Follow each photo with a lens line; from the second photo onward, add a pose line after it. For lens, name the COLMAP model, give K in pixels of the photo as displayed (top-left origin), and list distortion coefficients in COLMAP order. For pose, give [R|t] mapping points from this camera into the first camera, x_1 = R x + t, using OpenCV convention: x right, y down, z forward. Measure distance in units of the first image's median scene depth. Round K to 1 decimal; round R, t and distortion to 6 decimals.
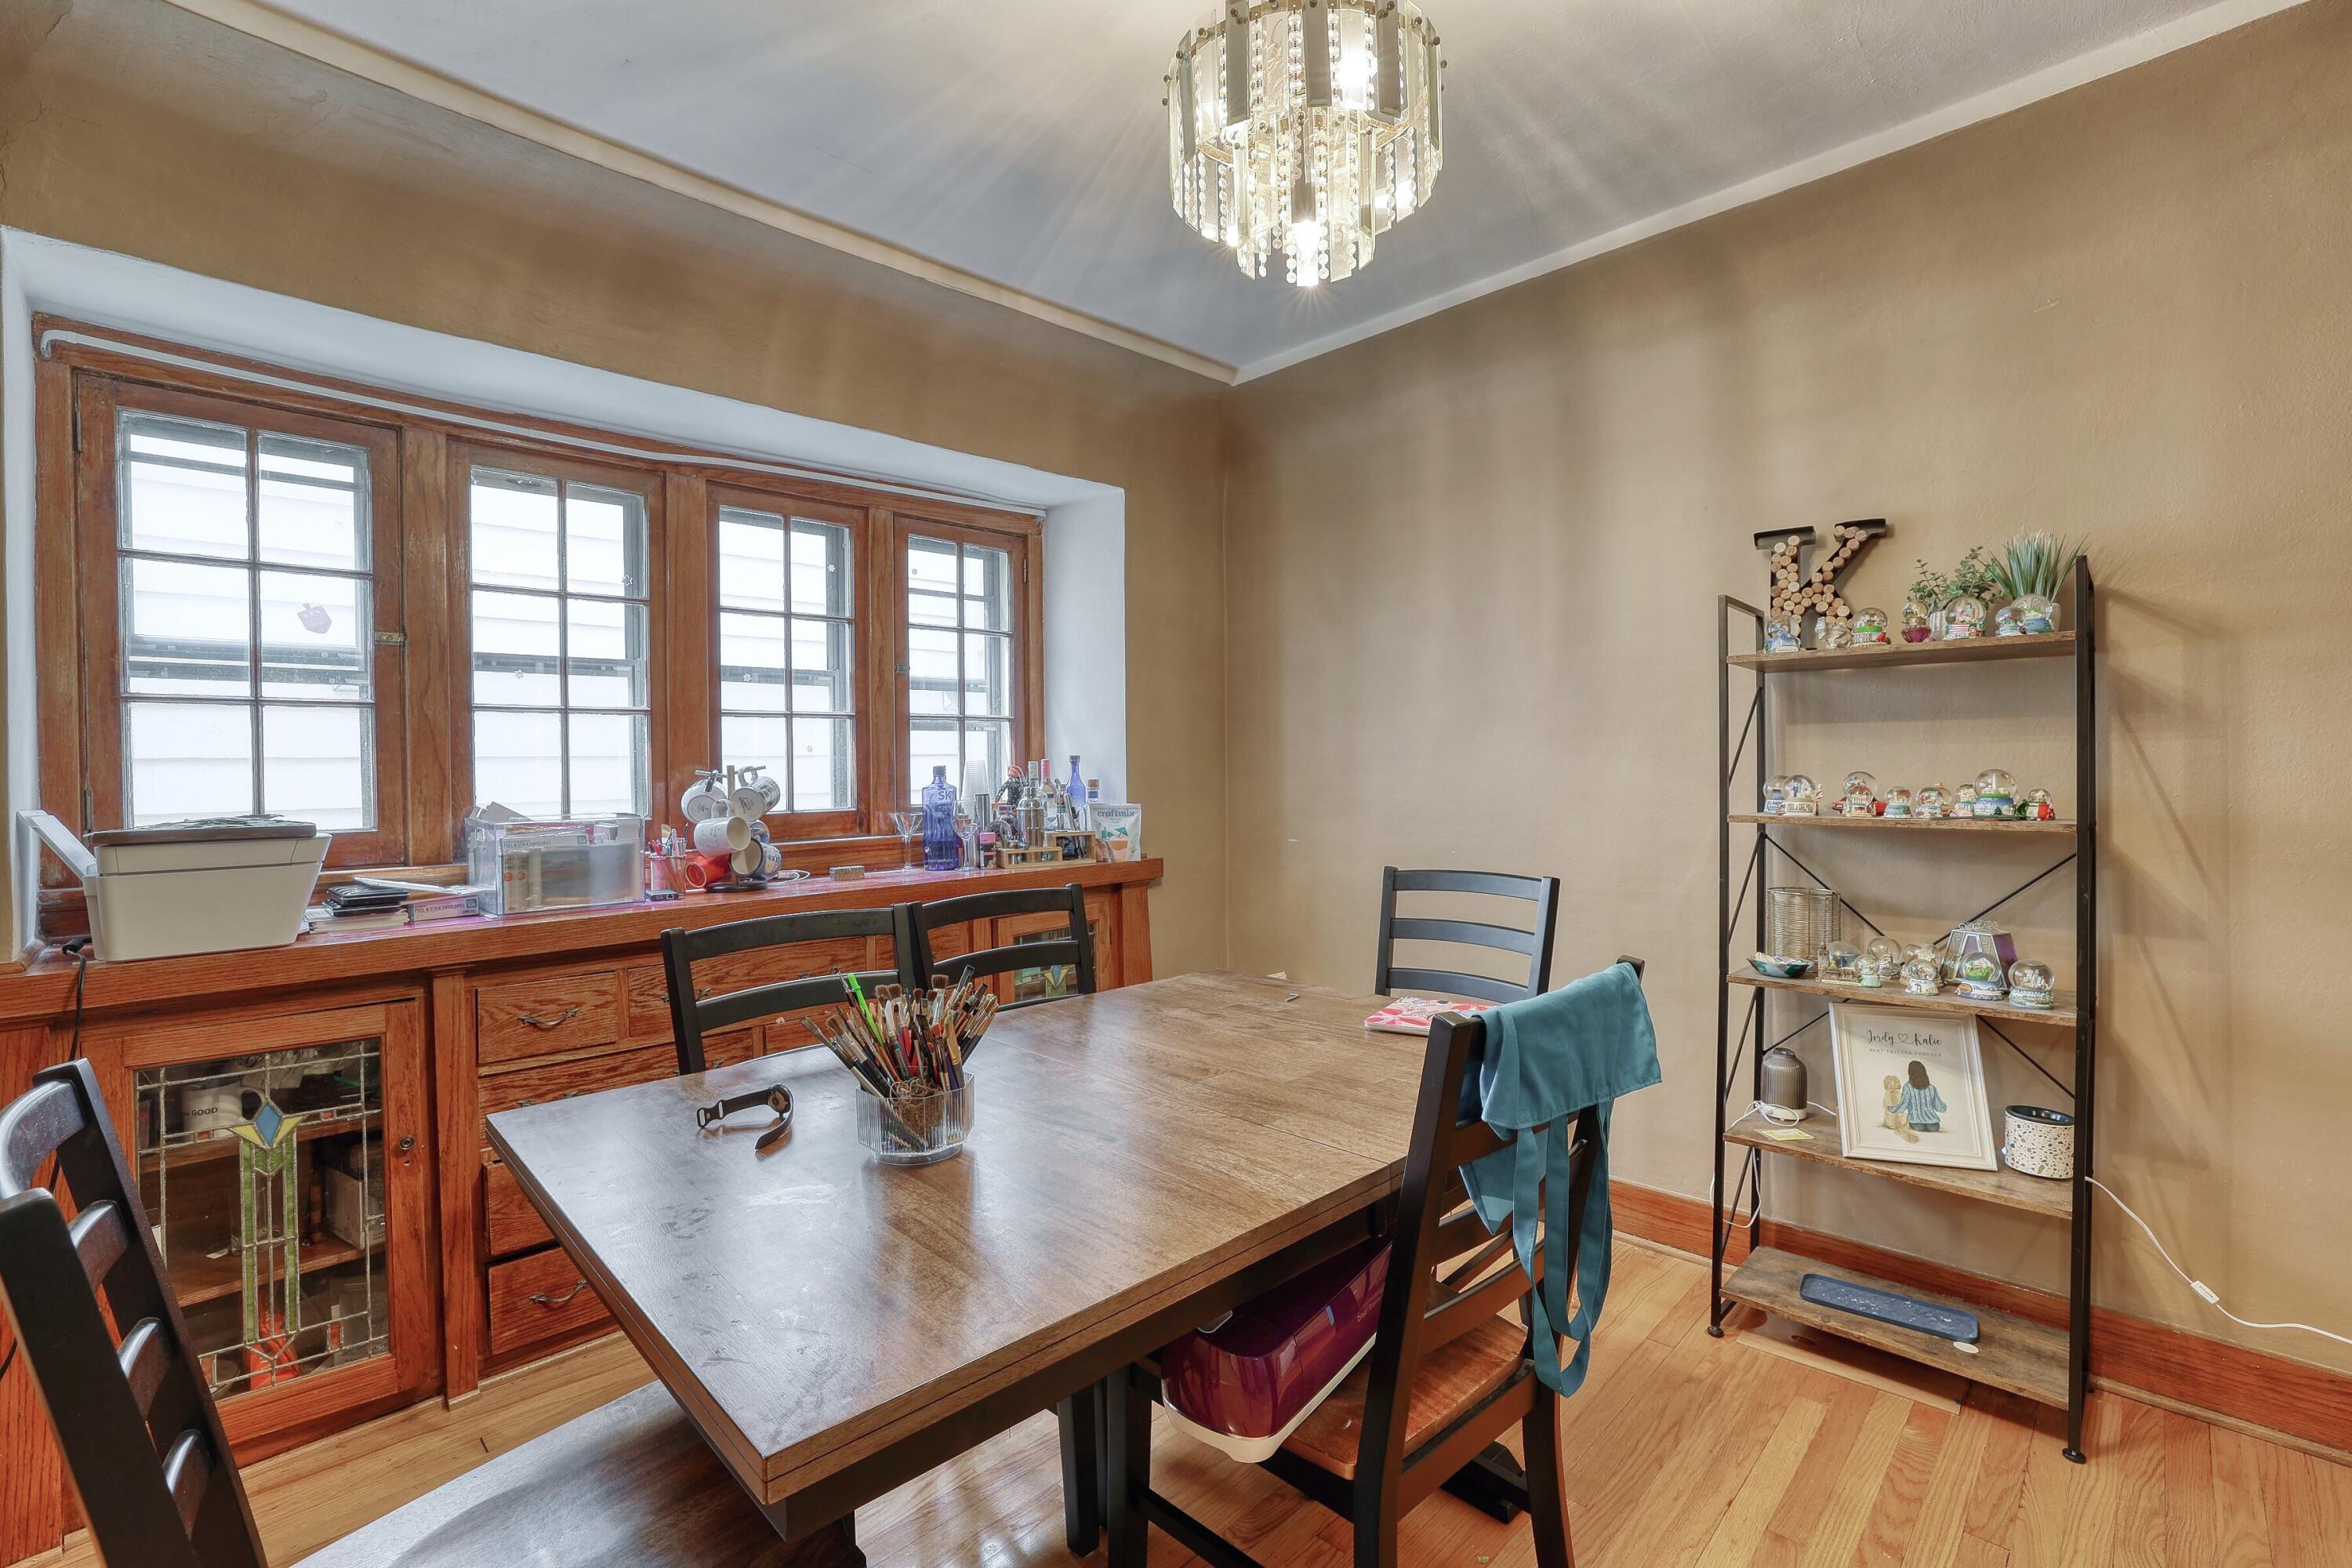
lens RADIAL K [[1010.6, 0, 1171.4], [0, 1010.6, 776.8], [0, 0, 1]] dist [-0.042827, 0.015127]
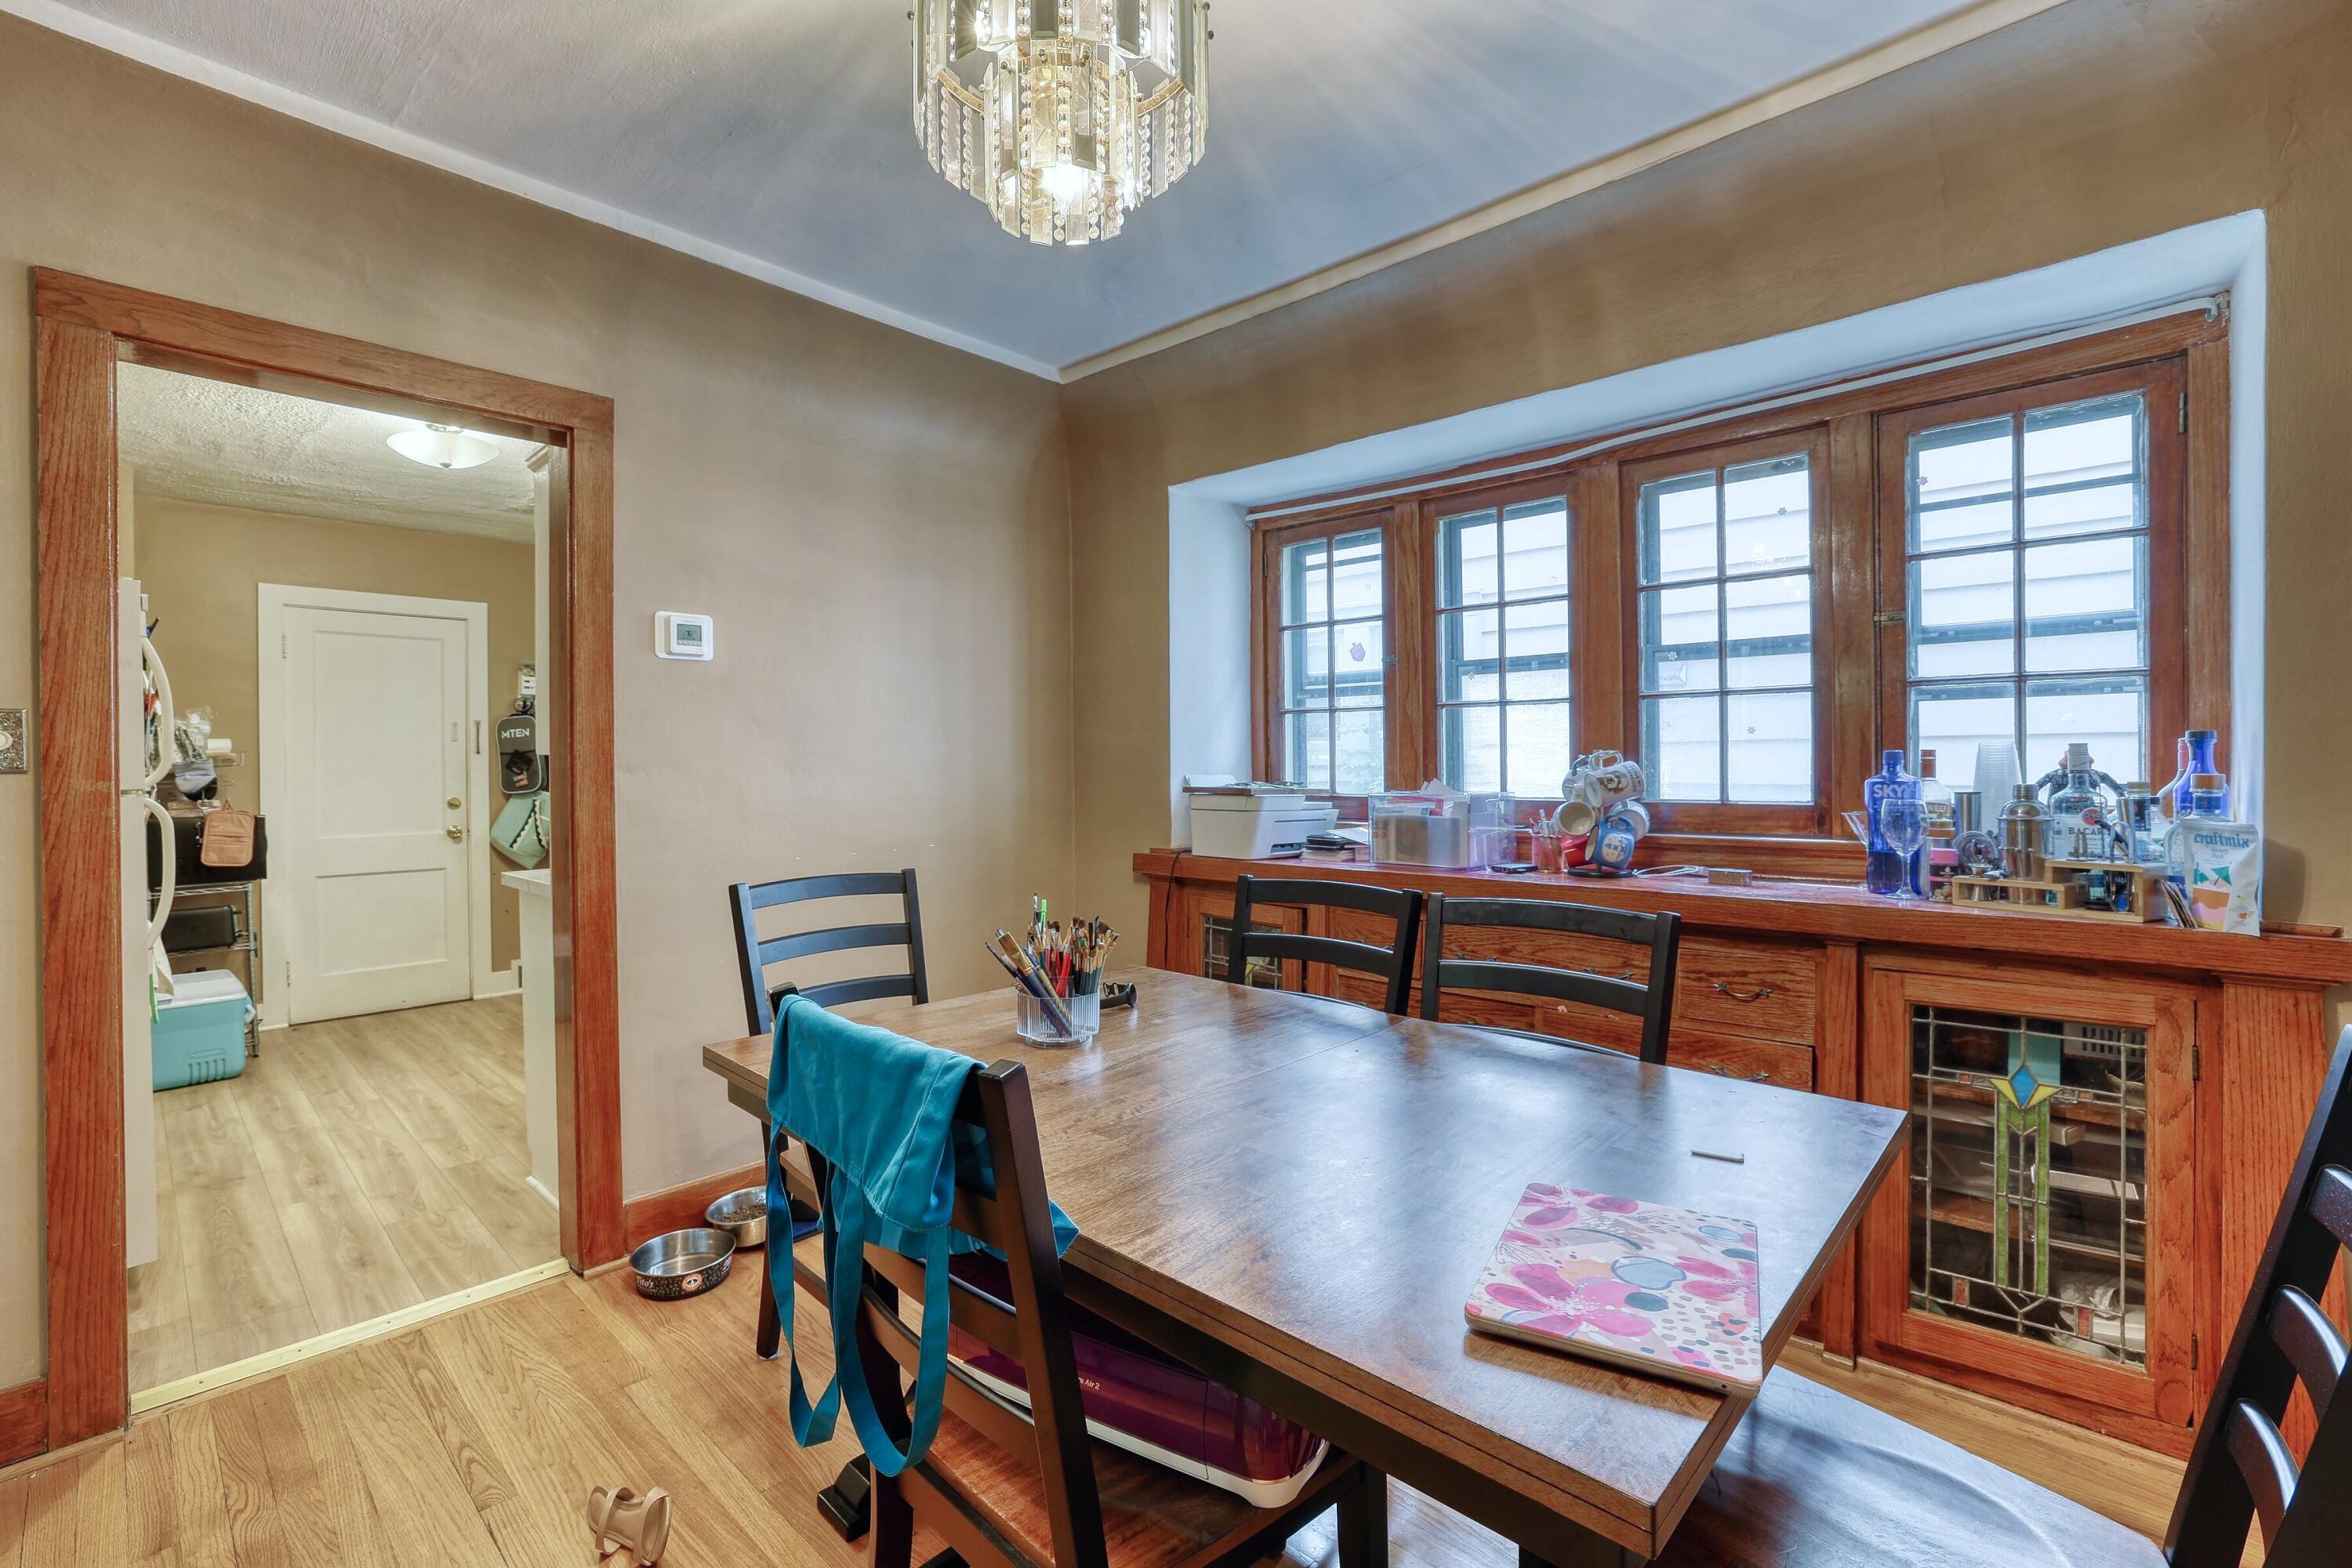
lens RADIAL K [[1010.6, 0, 1171.4], [0, 1010.6, 776.8], [0, 0, 1]] dist [-0.042827, 0.015127]
pose [[0.059788, 0.029590, -0.997772, 0.448667], [-0.001795, 0.999562, 0.029535, -0.011885], [0.998209, 0.000025, 0.059815, 0.438838]]
